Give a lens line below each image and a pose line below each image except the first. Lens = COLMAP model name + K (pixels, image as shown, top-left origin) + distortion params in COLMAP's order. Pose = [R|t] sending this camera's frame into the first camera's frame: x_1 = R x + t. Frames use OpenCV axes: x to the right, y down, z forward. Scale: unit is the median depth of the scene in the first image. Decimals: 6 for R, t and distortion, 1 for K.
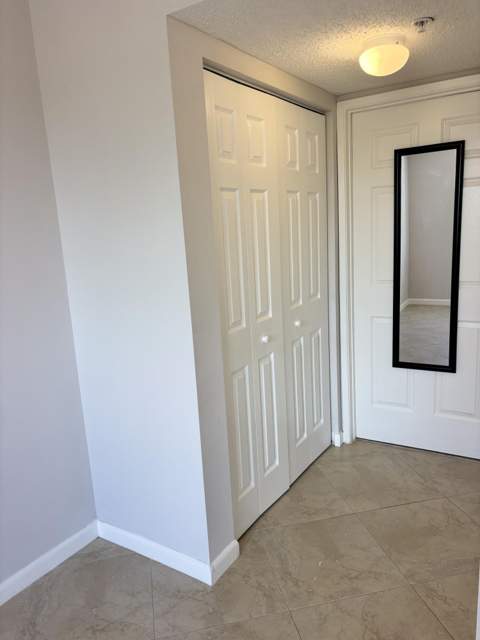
lens RADIAL K [[488.3, 0, 235.5], [0, 488.3, 319.3], [0, 0, 1]] dist [0.056811, -0.055212]
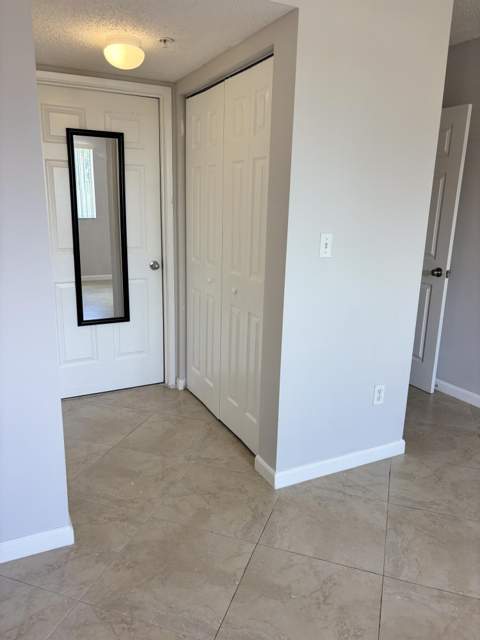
lens RADIAL K [[488.3, 0, 238.4], [0, 488.3, 318.3], [0, 0, 1]] dist [0.056811, -0.055212]
pose [[0.510549, -0.132562, 0.849569, -0.510346], [0.116983, 0.989566, 0.084105, 0.032238], [-0.851854, 0.056446, 0.520730, 0.127941]]
